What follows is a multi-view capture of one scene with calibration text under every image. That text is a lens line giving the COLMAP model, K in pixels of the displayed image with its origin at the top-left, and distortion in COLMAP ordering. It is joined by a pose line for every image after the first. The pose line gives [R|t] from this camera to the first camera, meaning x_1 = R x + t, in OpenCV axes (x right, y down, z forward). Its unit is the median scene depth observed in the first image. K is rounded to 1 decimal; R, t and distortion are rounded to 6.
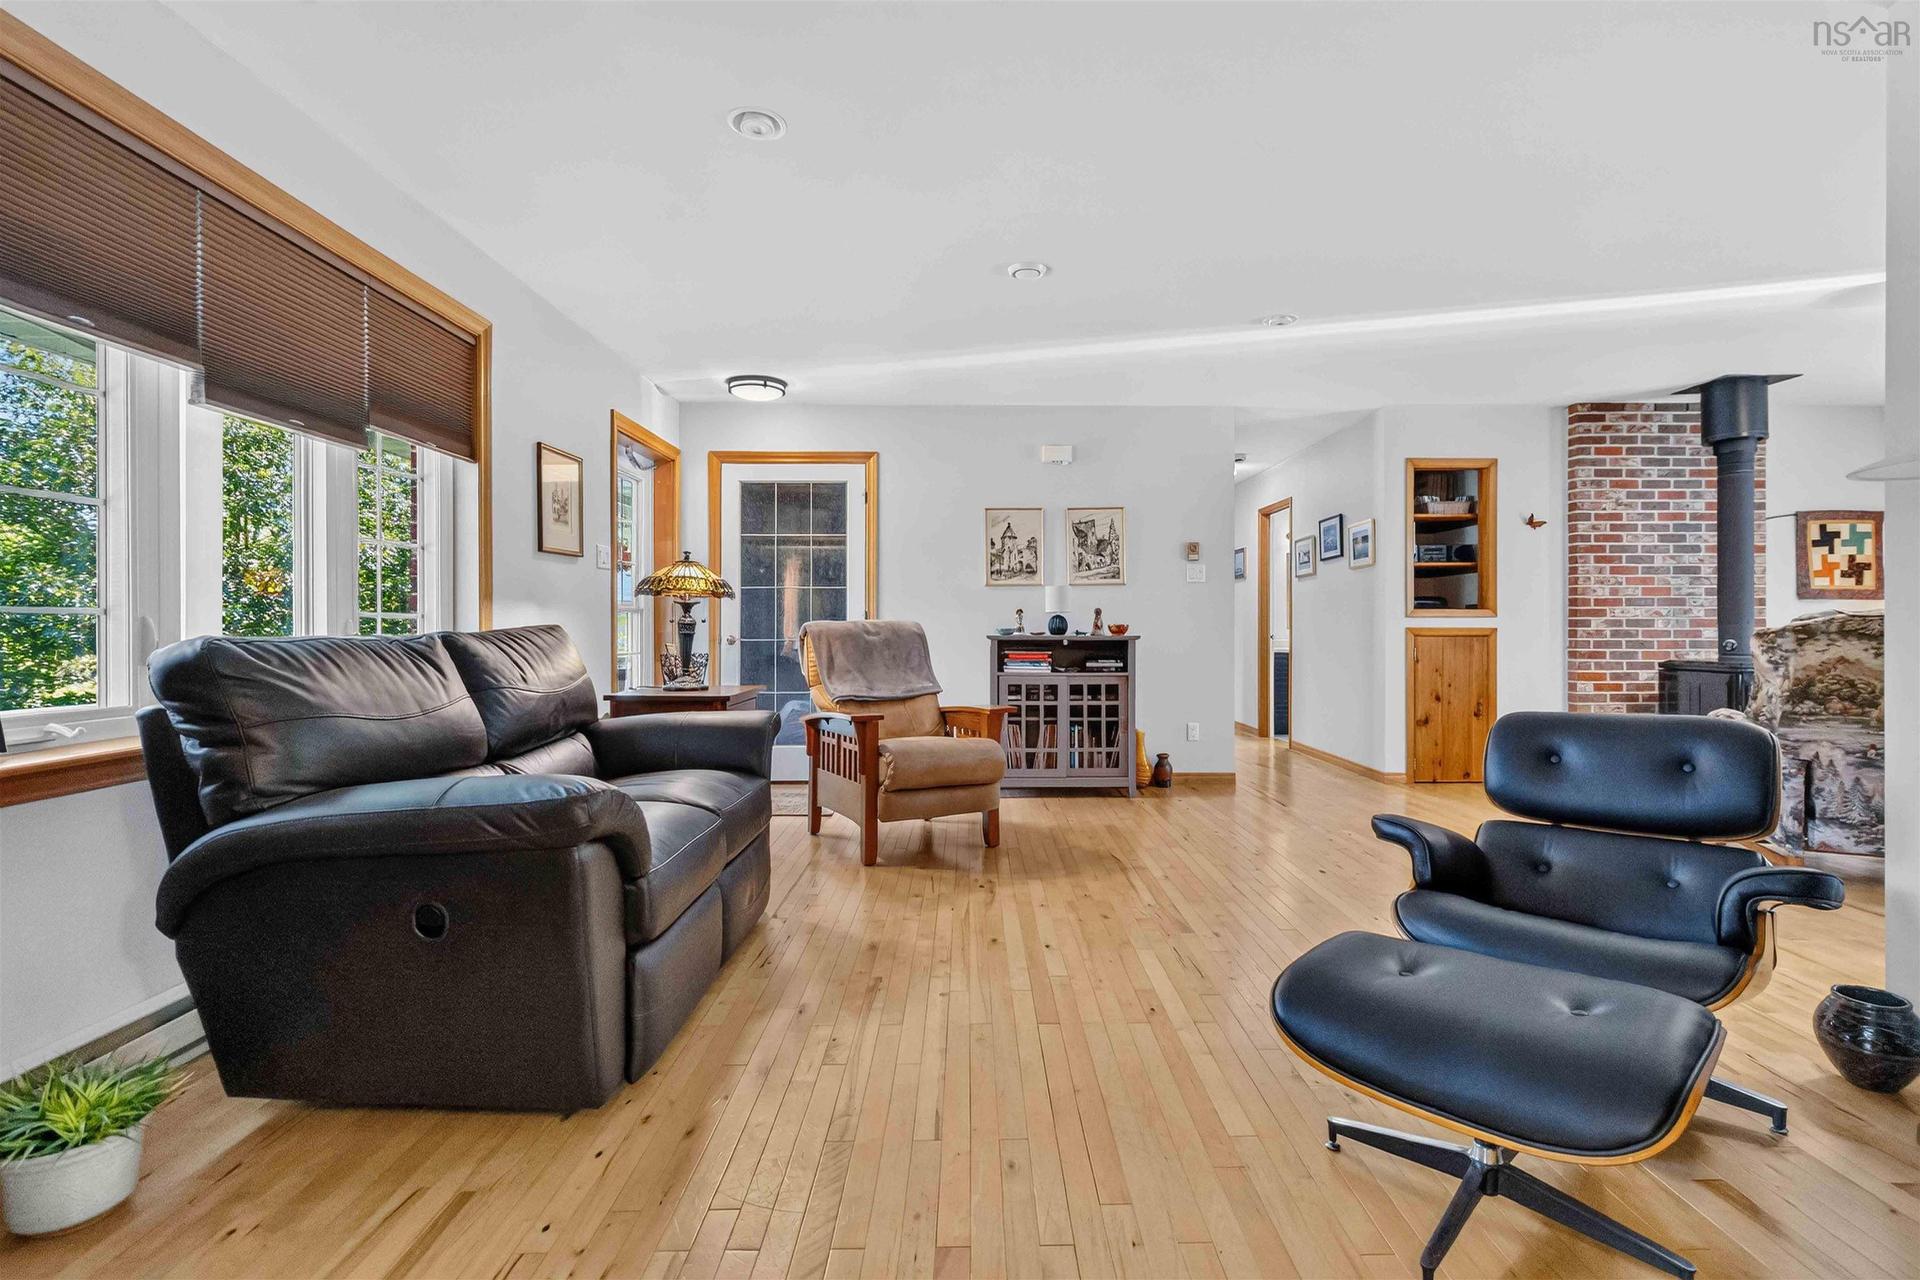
lens RADIAL K [[931.9, 0, 966.8], [0, 931.9, 634.4], [0, 0, 1]] dist [0.011142, 0.000195]
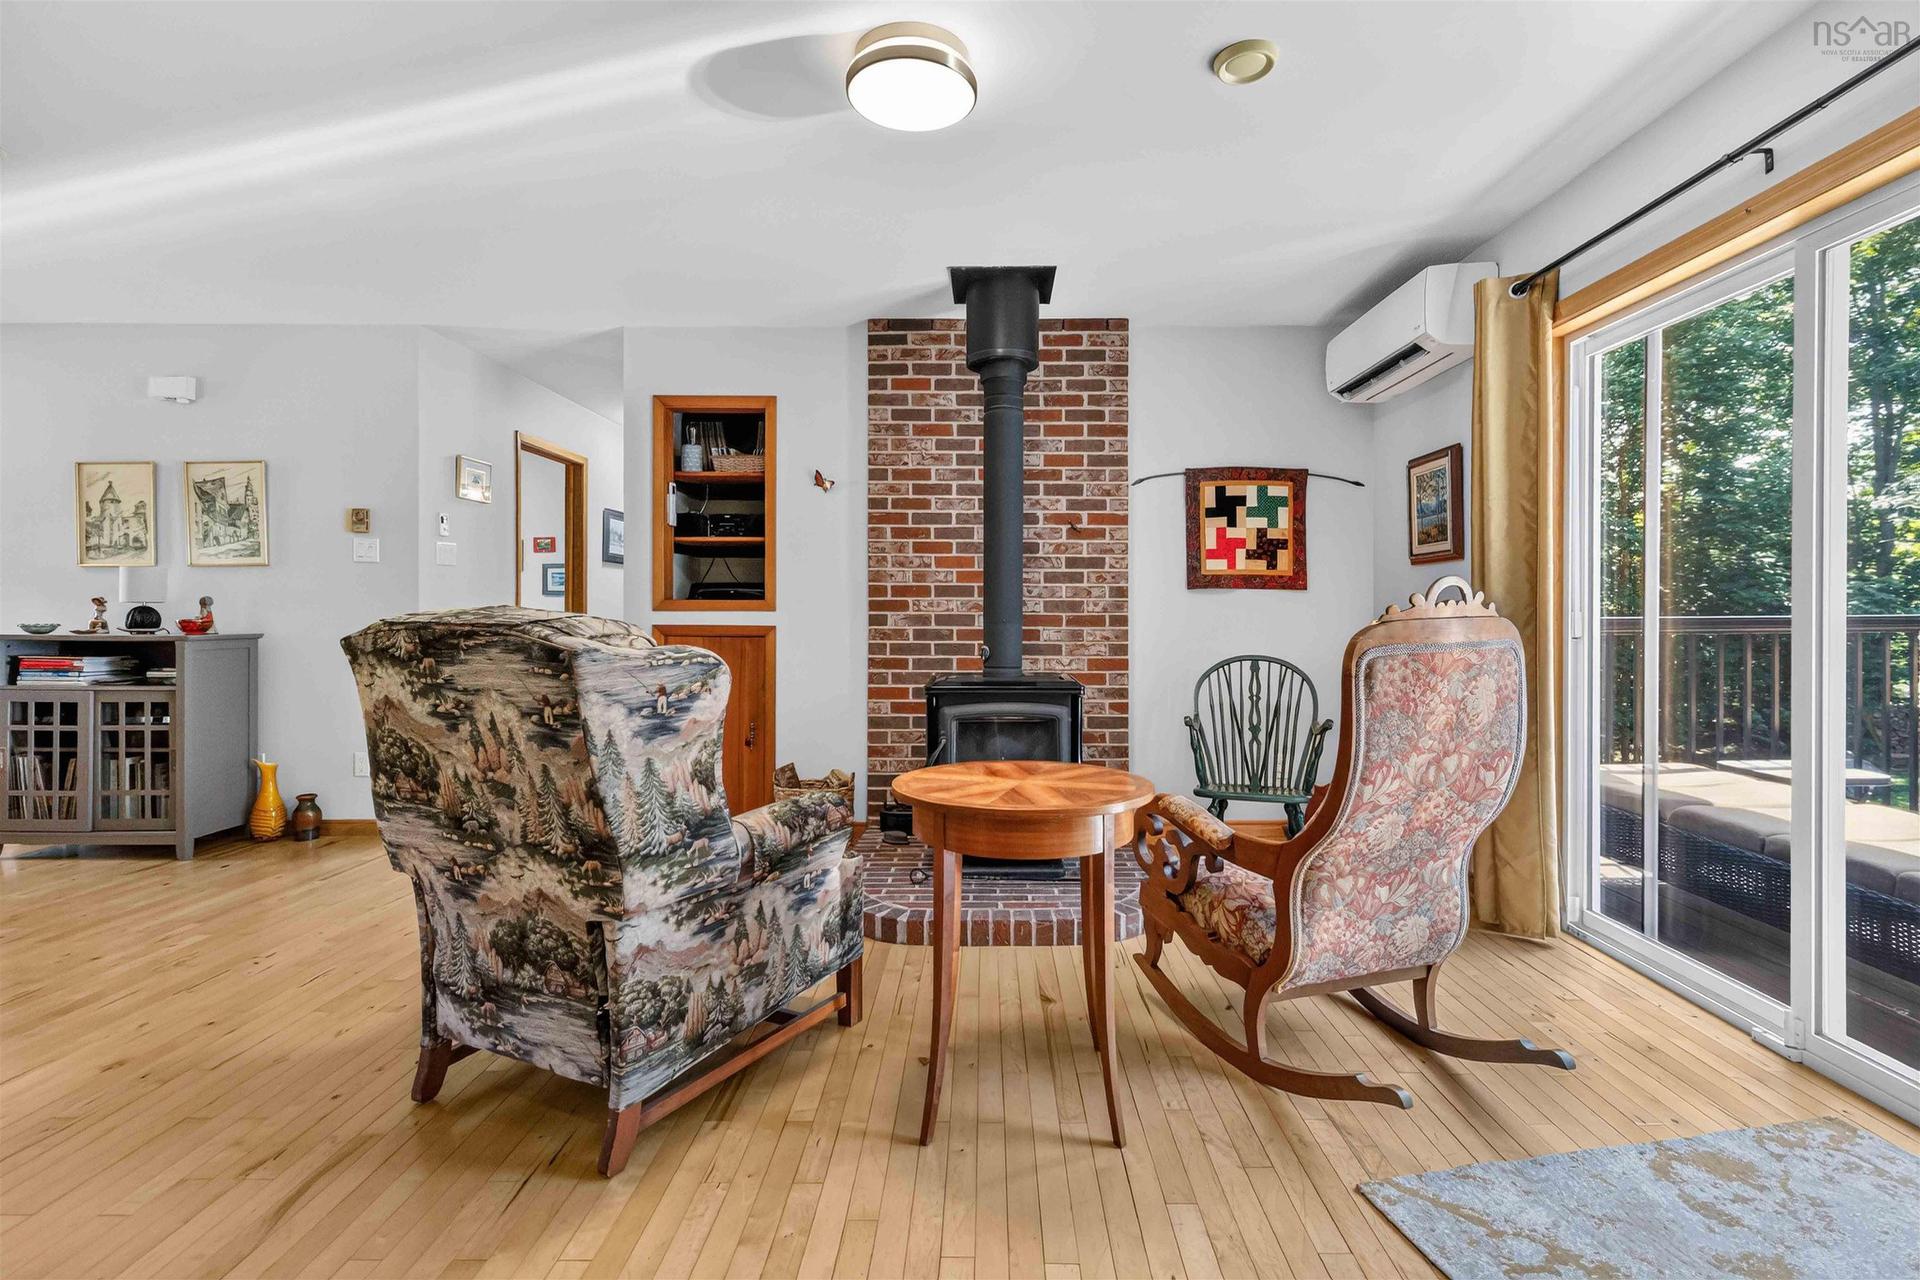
lens RADIAL K [[875.8, 0, 960.3], [0, 875.8, 610.1], [0, 0, 1]] dist [-0.004279, 0.000288]
pose [[0.999553, 0.005165, -0.029454, 0.743383], [-0.005152, 0.999987, 0.000529, -0.020374], [0.029456, -0.000377, 0.999566, 0.318973]]
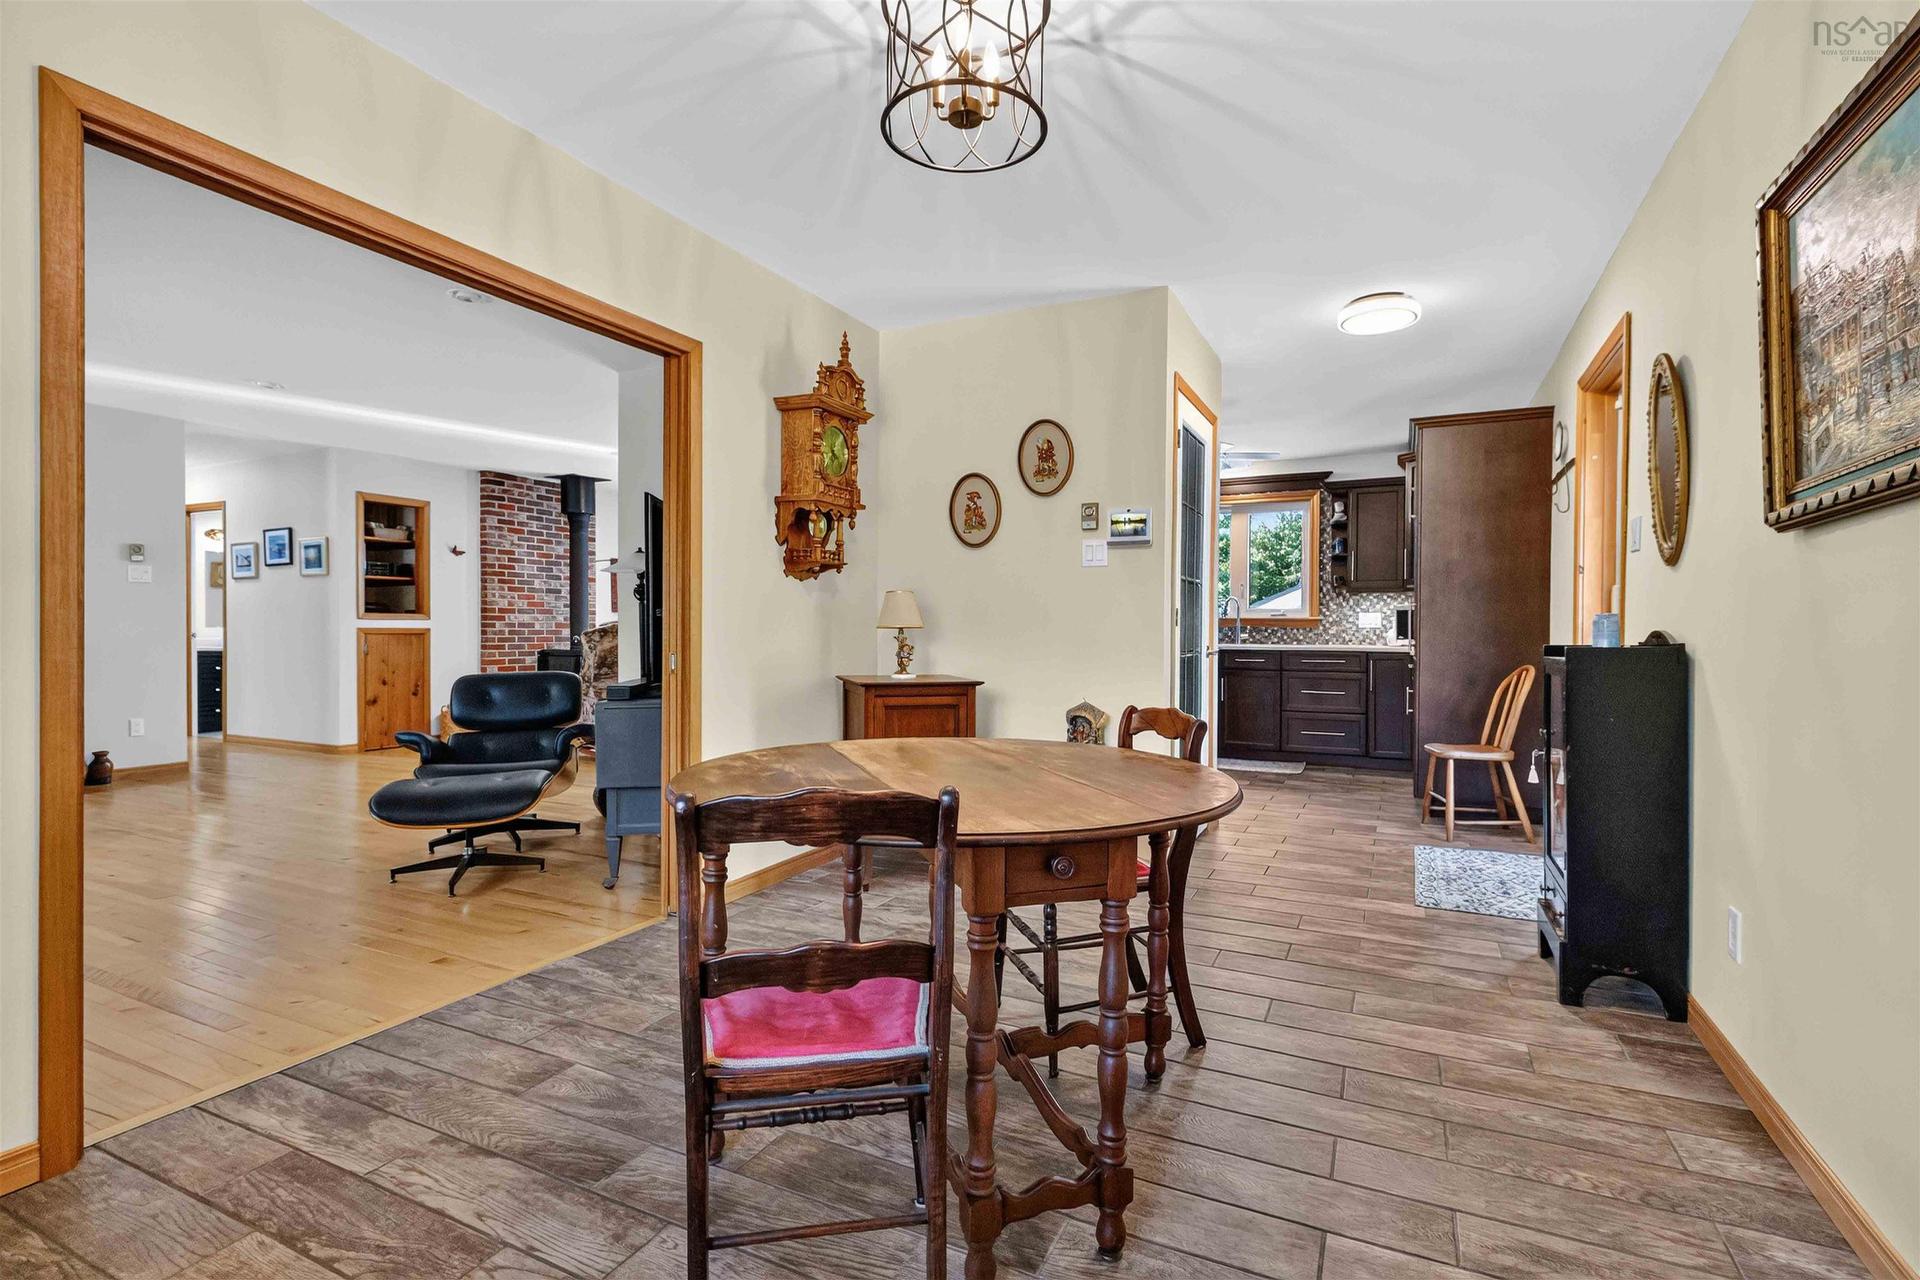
lens RADIAL K [[875.8, 0, 966.9], [0, 875.8, 636.2], [0, 0, 1]] dist [-0.004279, 0.000288]
pose [[0.462417, -0.002649, 0.886658, -0.190092], [-0.000195, 0.999995, 0.003089, 0.000703], [-0.886662, -0.001601, 0.462415, -0.262969]]
